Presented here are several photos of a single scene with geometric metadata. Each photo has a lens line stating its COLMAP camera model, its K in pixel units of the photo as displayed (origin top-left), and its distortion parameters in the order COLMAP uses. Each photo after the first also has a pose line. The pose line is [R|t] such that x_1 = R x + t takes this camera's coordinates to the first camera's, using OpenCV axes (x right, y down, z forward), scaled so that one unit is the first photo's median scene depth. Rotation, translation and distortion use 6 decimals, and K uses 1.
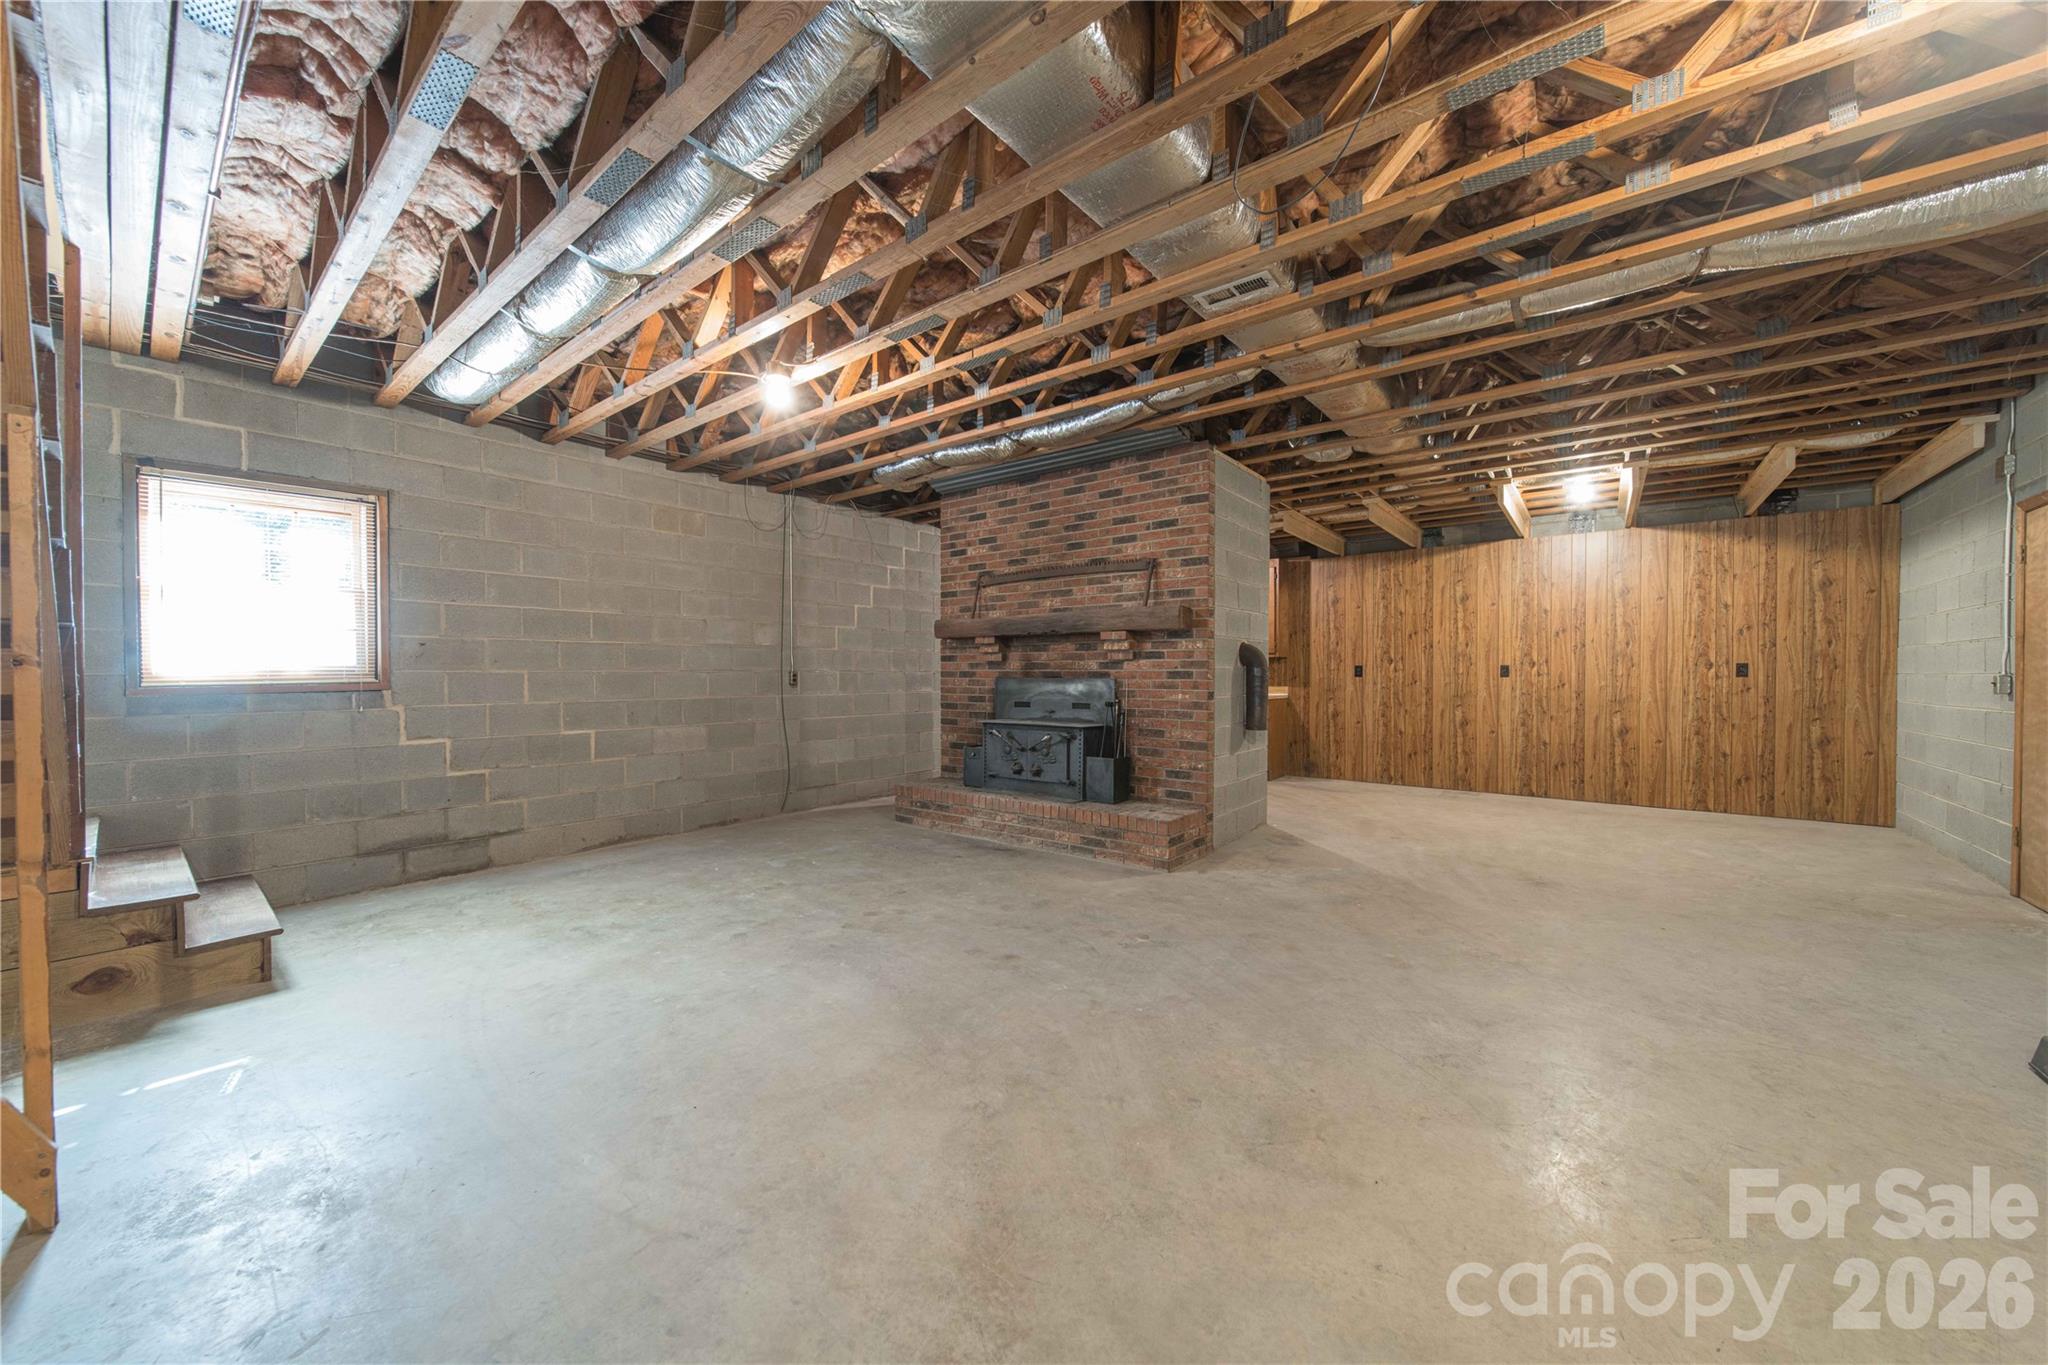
lens RADIAL K [[719.0, 0, 1031.3], [0, 719.0, 682.0], [0, 0, 1]] dist [-0.000847, -0.001870]
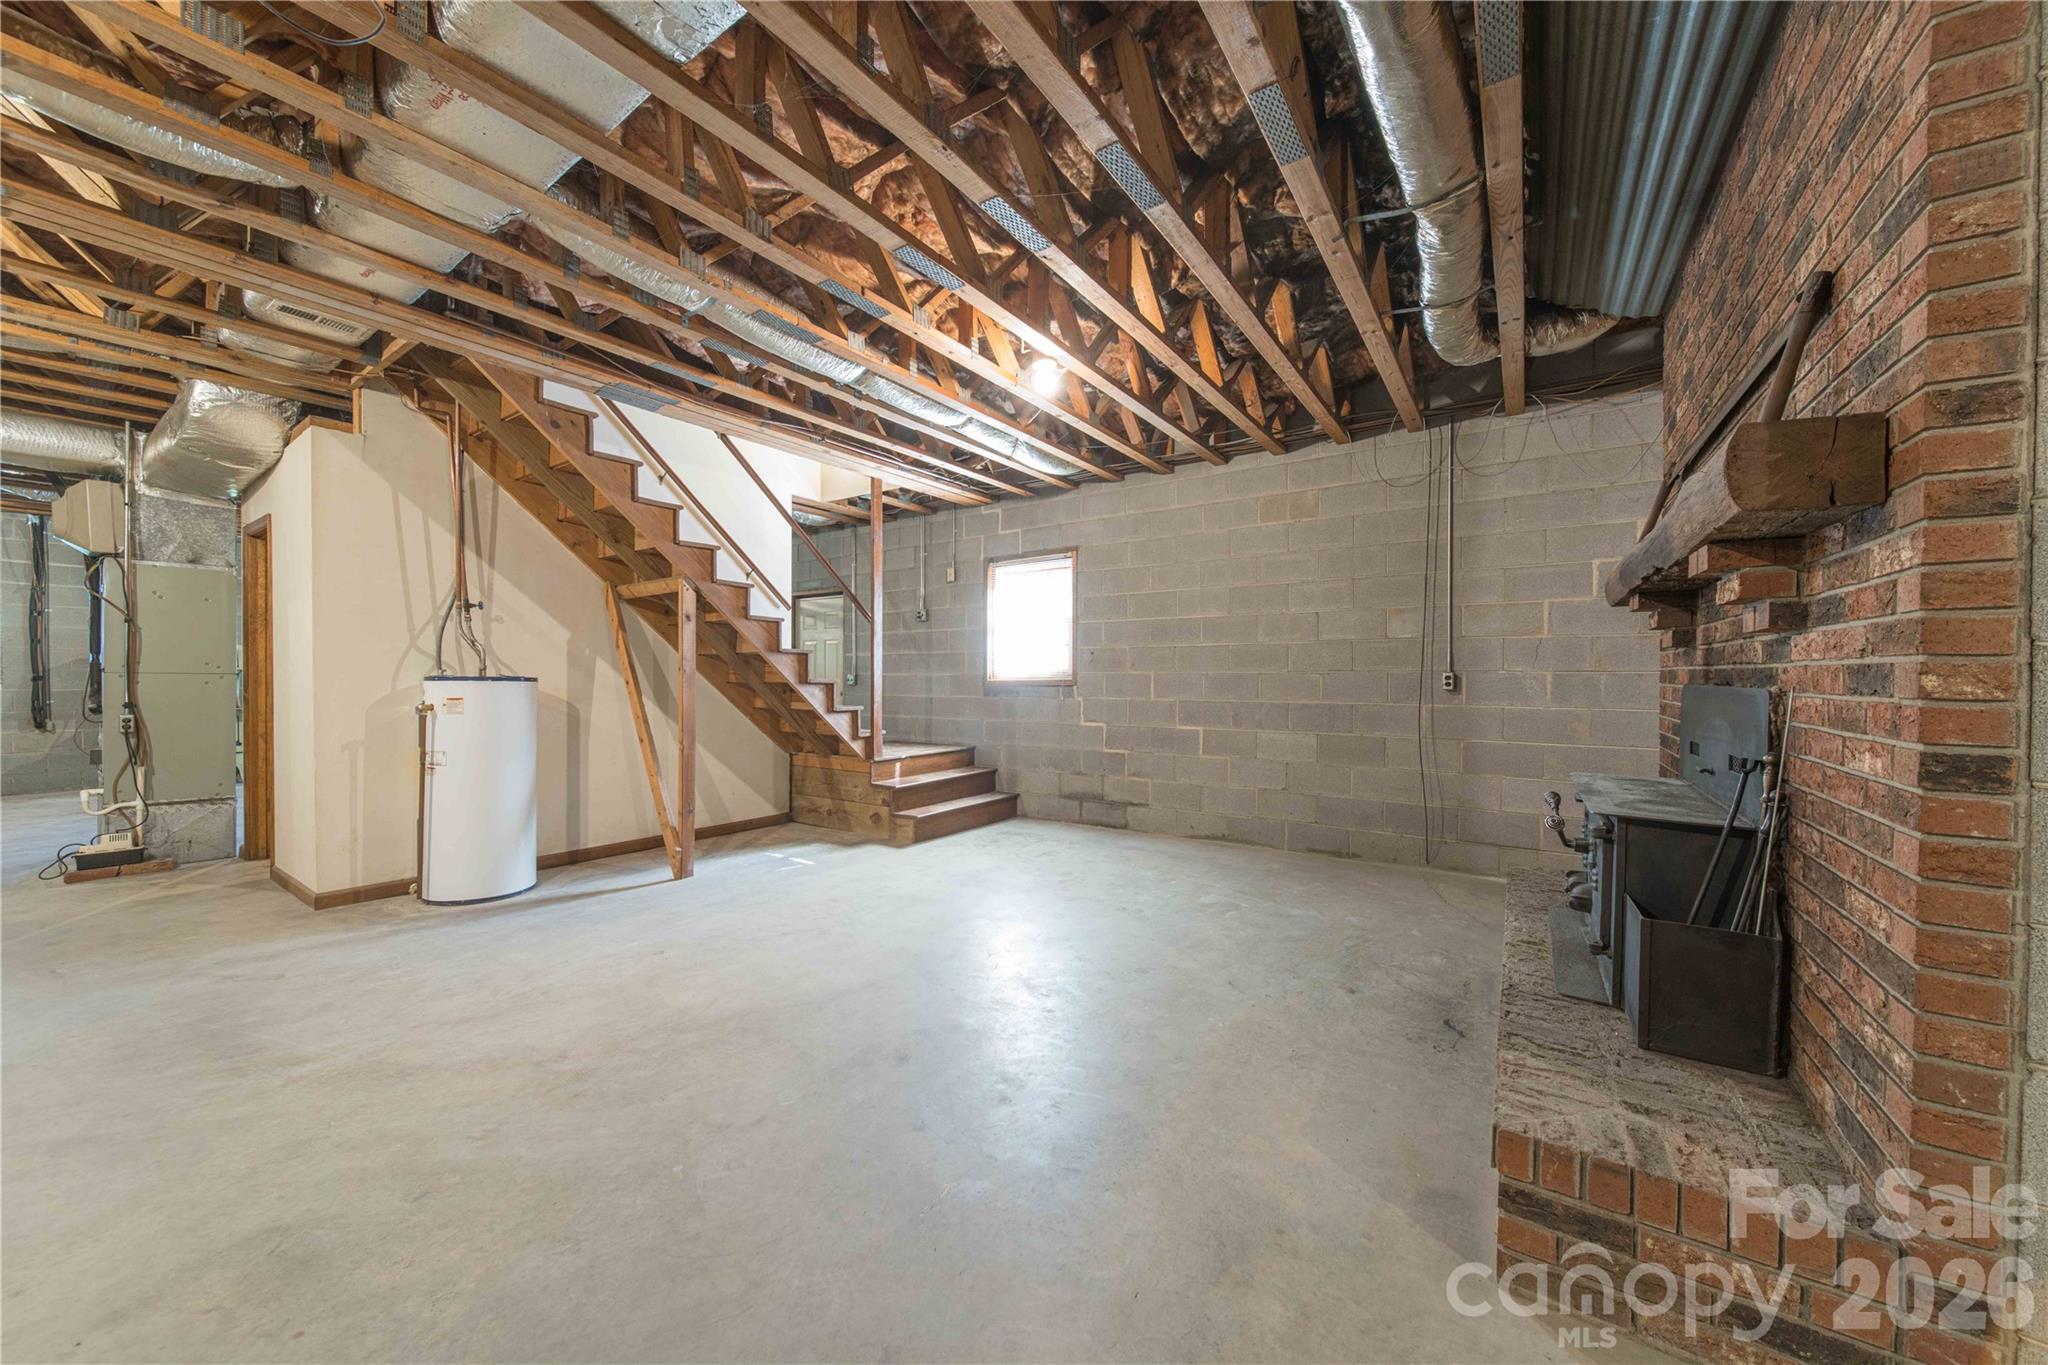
lens RADIAL K [[719.0, 0, 1019.4], [0, 719.0, 680.4], [0, 0, 1]] dist [-0.000847, -0.001870]
pose [[0.056536, 0.008397, -0.998365, 0.524825], [-0.014064, 0.999872, 0.007613, -0.008431], [0.998302, 0.013611, 0.056647, 0.797324]]
